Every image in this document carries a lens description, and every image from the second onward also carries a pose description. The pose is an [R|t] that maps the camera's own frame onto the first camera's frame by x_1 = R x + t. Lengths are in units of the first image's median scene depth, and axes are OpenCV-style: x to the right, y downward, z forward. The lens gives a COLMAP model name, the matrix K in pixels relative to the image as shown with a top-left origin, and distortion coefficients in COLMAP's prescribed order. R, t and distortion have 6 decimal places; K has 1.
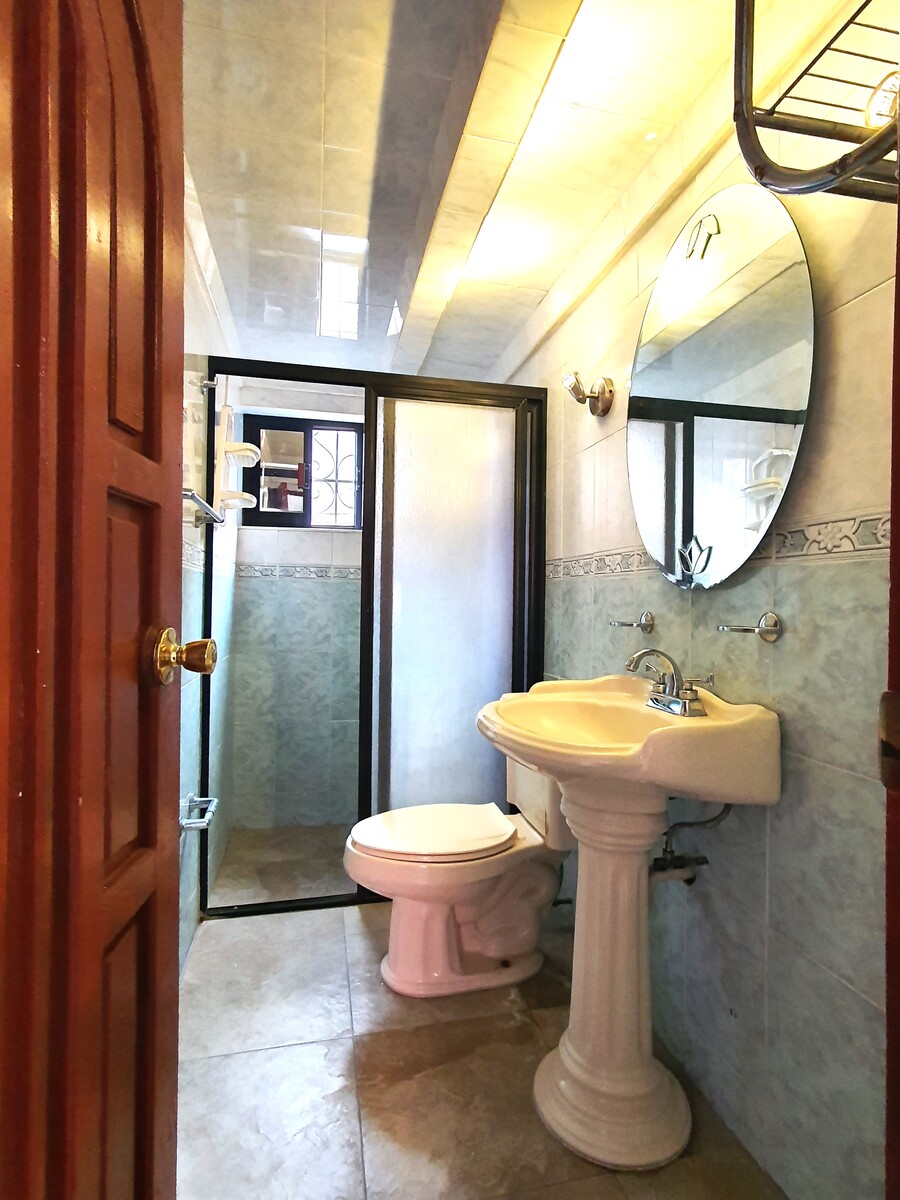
lens RADIAL K [[603.3, 0, 452.9], [0, 603.3, 599.6], [0, 0, 1]] dist [-0.000667, 0.002084]
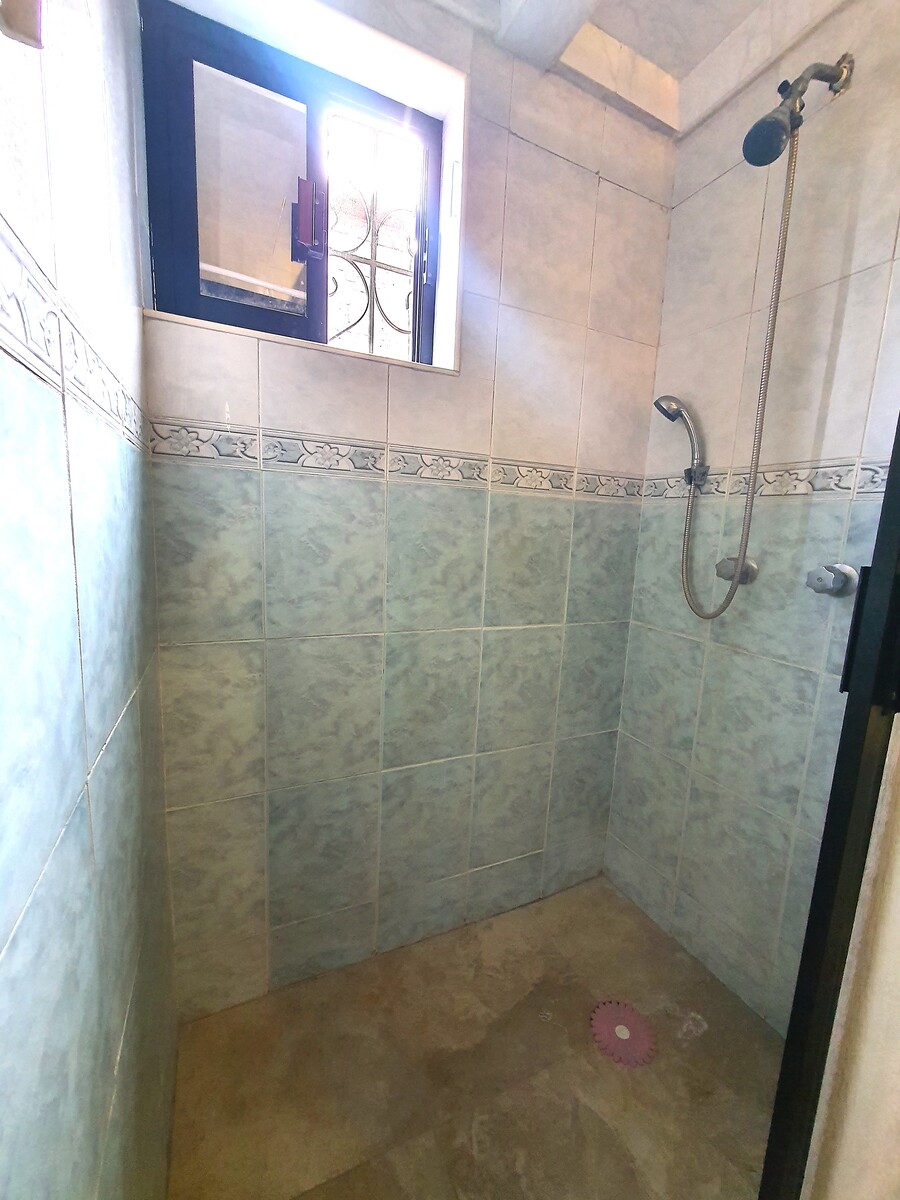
lens RADIAL K [[475.7, 0, 458.1], [0, 475.7, 598.4], [0, 0, 1]] dist [-0.006247, 0.000250]
pose [[0.972381, -0.006556, 0.233309, -0.284595], [-0.028700, 0.988661, 0.147397, 0.003116], [-0.231629, -0.150022, 0.961167, 0.780336]]
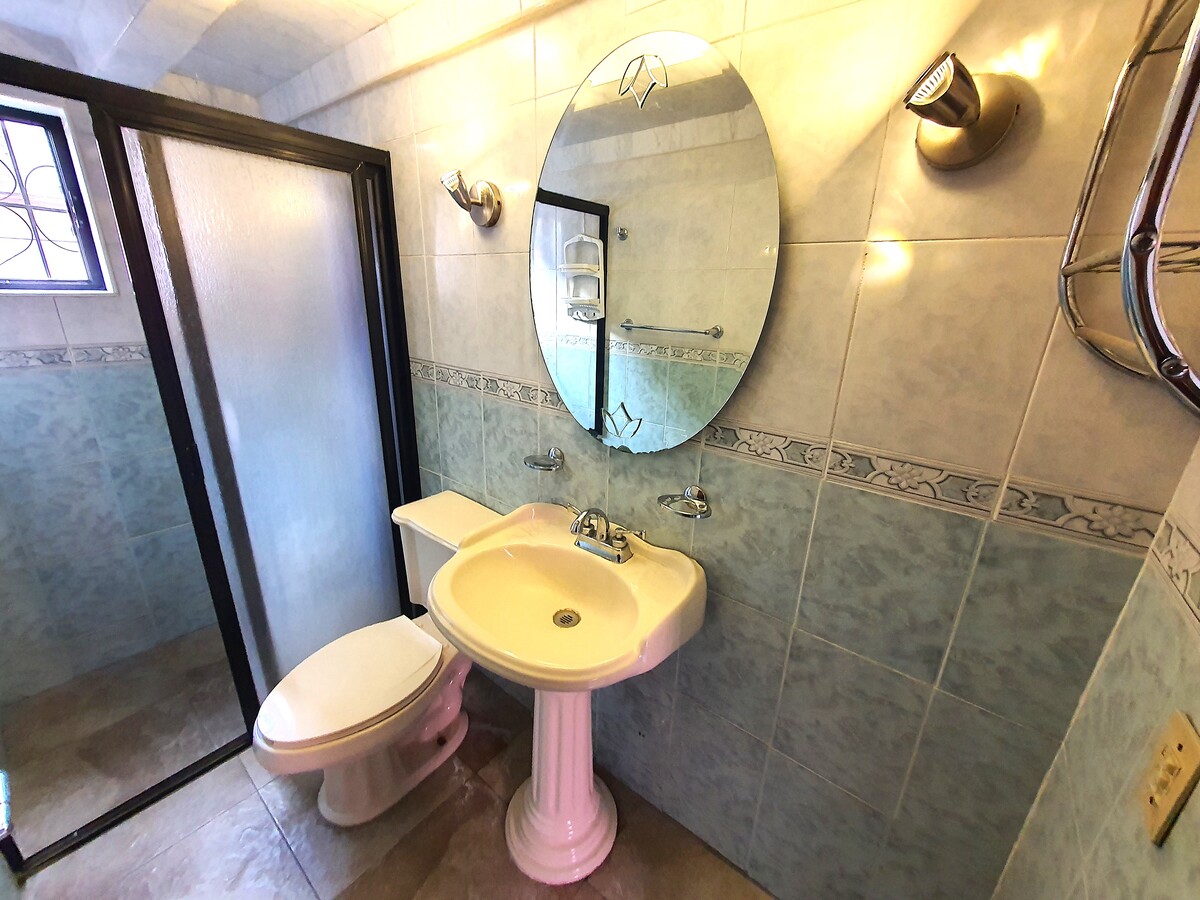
lens RADIAL K [[475.7, 0, 600.6], [0, 475.7, 448.6], [0, 0, 1]] dist [-0.006247, 0.000250]
pose [[0.778481, -0.185047, 0.599771, -0.082992], [-0.019292, 0.948048, 0.317540, -0.160274], [-0.627372, -0.258770, 0.734468, 0.201858]]
